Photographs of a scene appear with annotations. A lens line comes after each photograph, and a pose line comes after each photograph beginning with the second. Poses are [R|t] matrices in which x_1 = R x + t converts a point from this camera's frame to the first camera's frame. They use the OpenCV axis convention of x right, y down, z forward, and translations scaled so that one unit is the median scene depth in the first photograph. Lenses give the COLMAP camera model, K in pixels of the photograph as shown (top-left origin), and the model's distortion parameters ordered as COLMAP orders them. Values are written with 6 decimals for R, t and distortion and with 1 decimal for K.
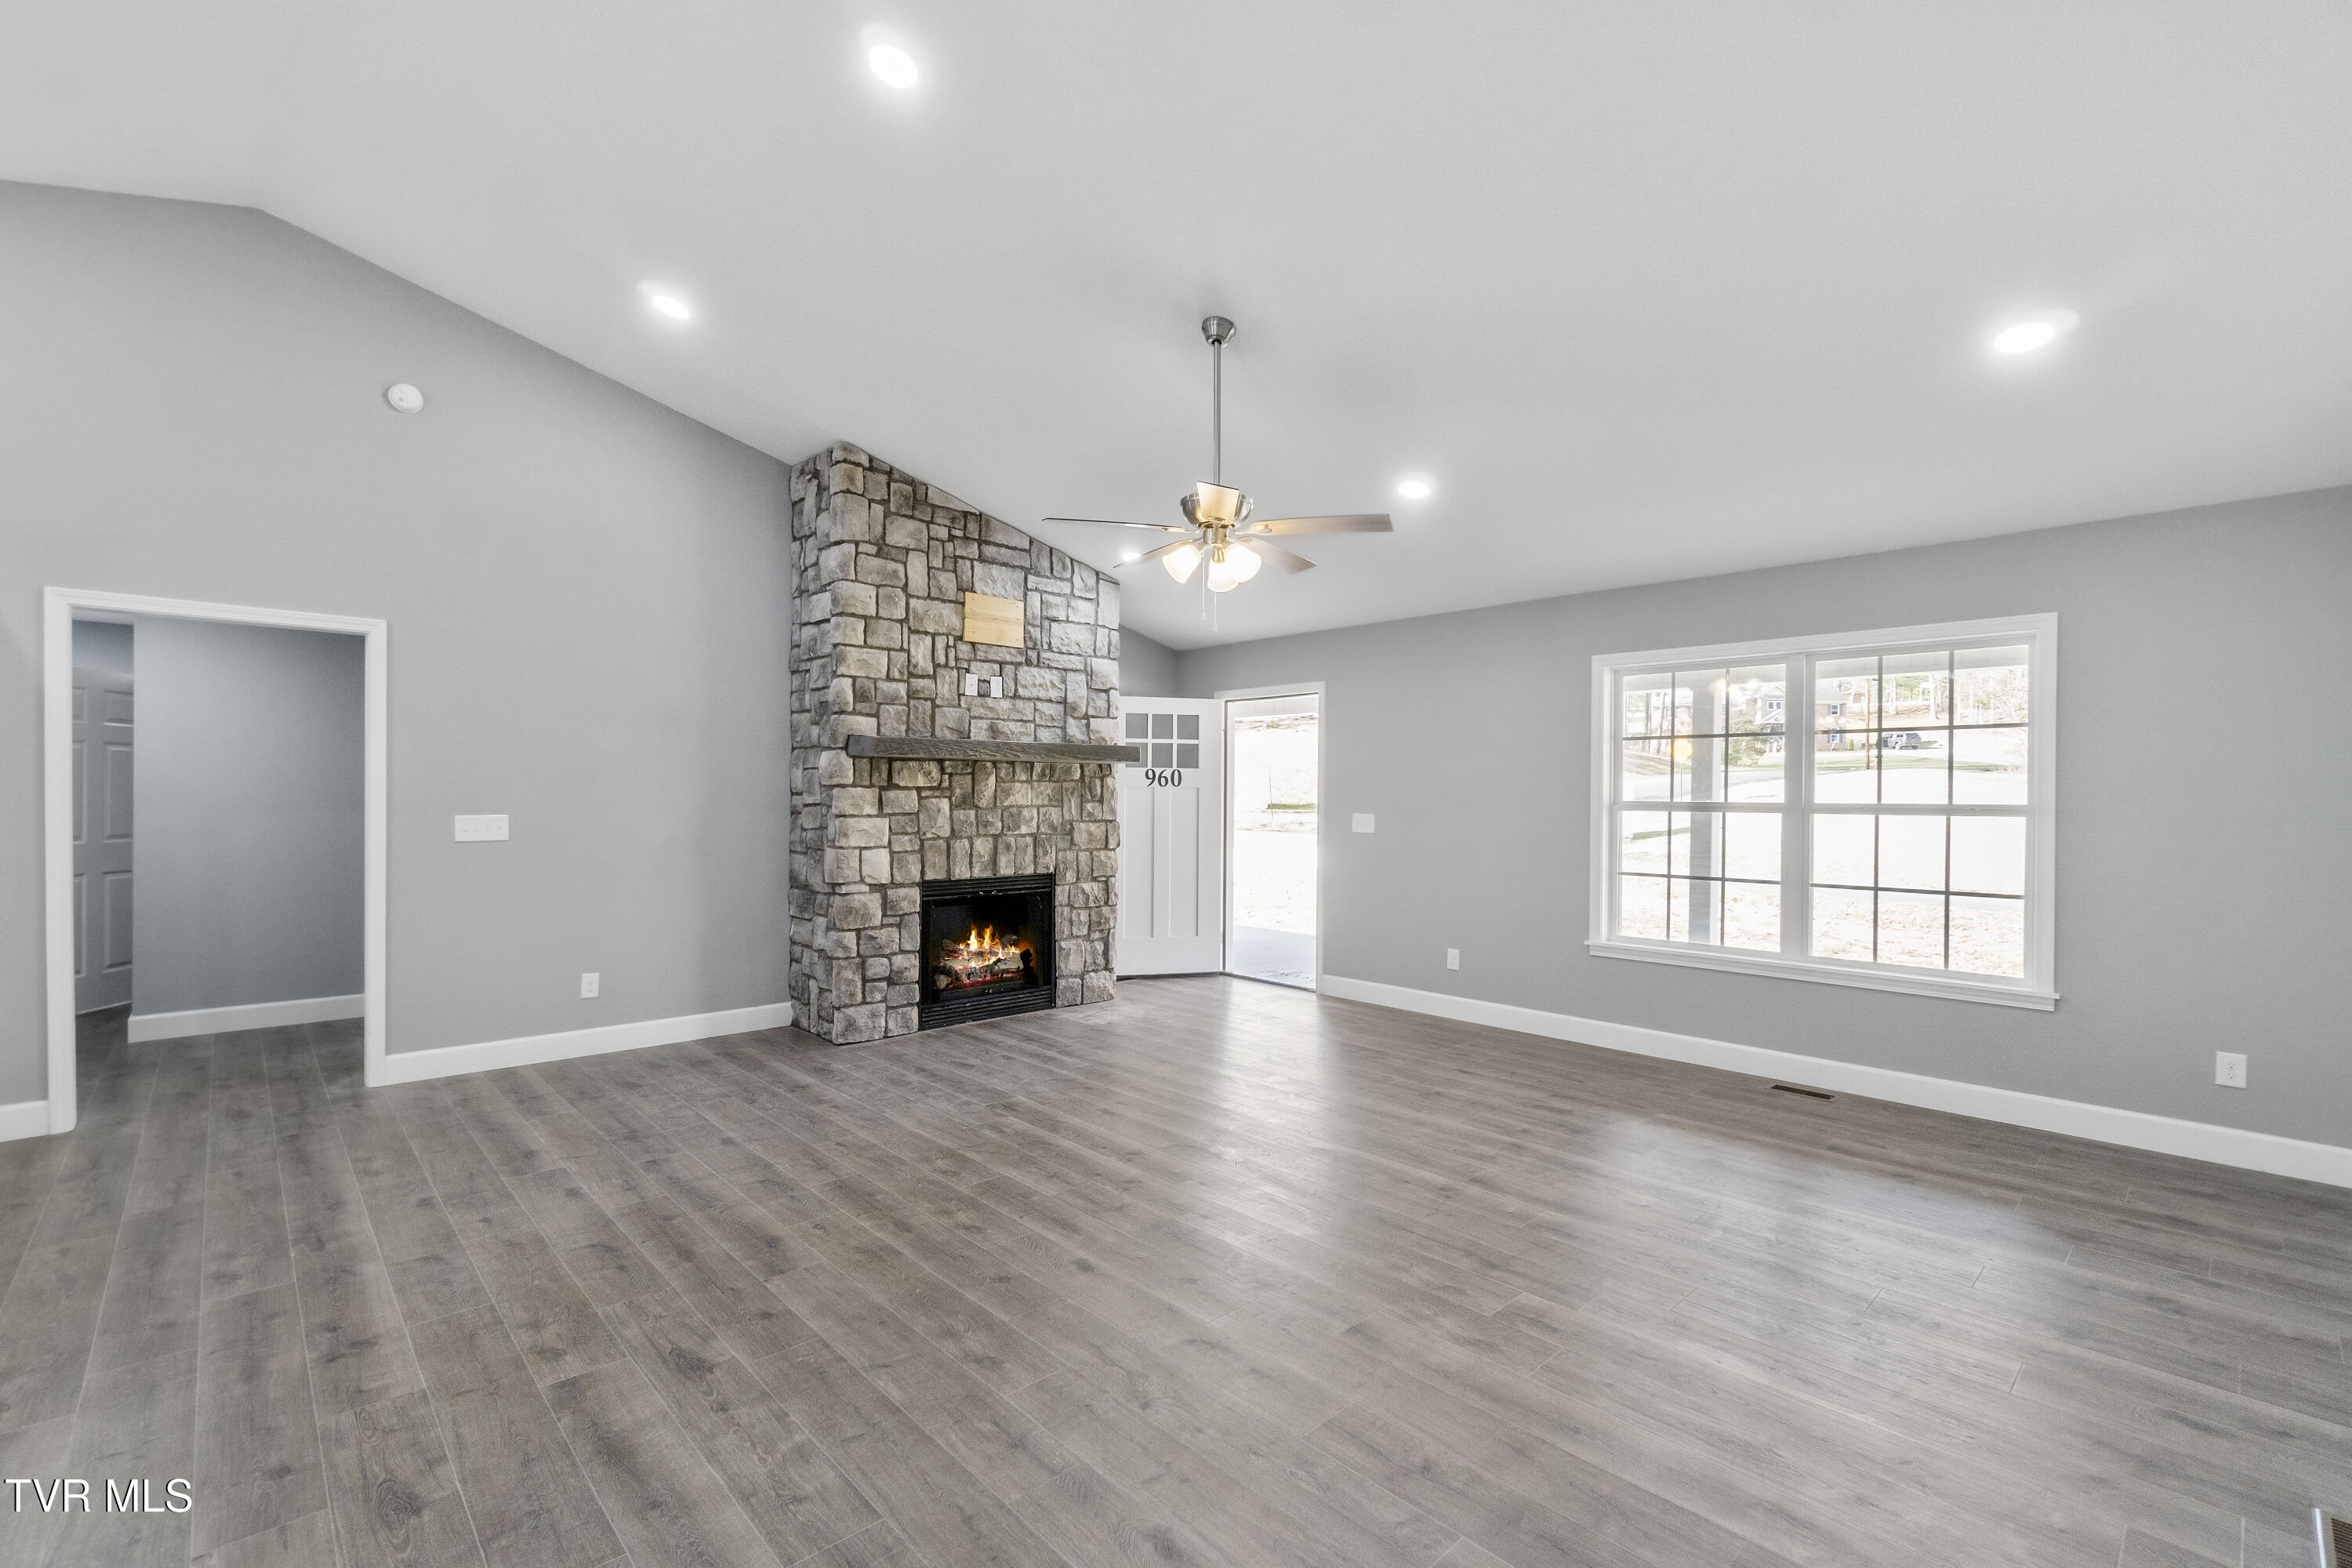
lens RADIAL K [[1016.9, 0, 1181.9], [0, 1016.9, 798.4], [0, 0, 1]] dist [-0.004436, 0.001617]
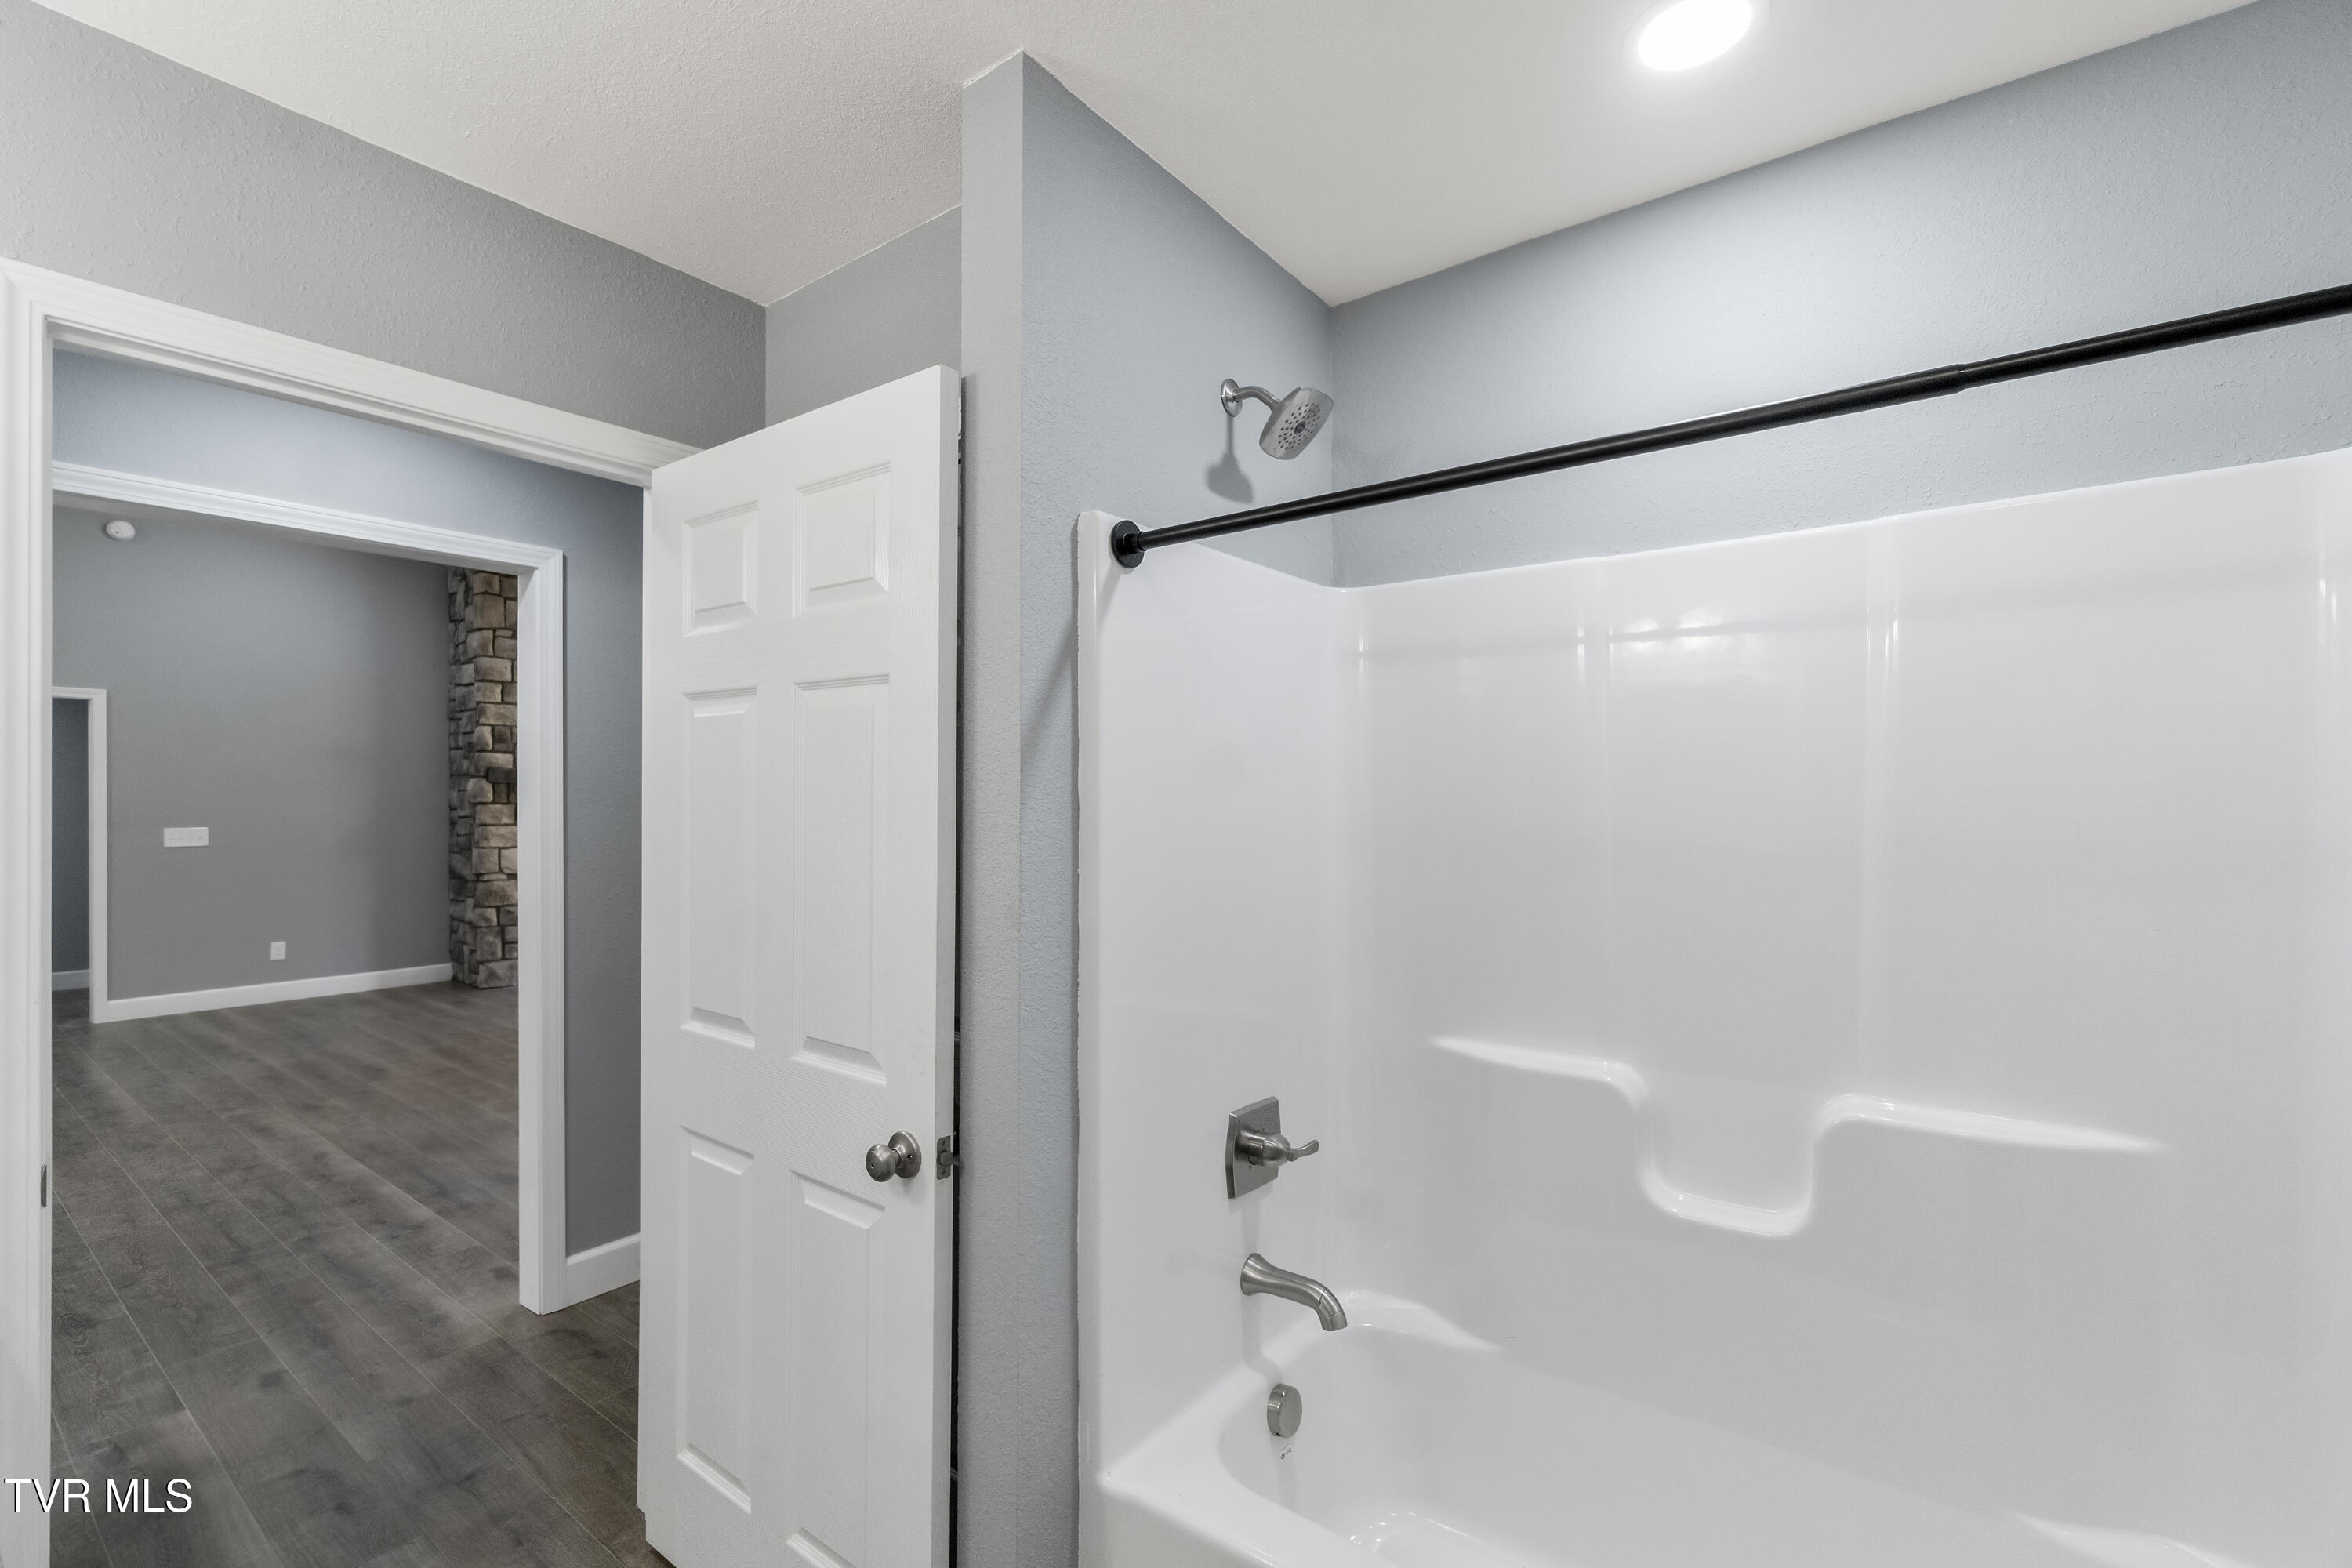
lens RADIAL K [[1016.9, 0, 1183.9], [0, 1016.9, 800.8], [0, 0, 1]] dist [-0.004436, 0.001617]
pose [[0.985072, -0.008086, 0.171952, 0.369521], [0.008017, 0.999967, 0.001094, -0.009714], [-0.171955, 0.000301, 0.985105, -0.533350]]
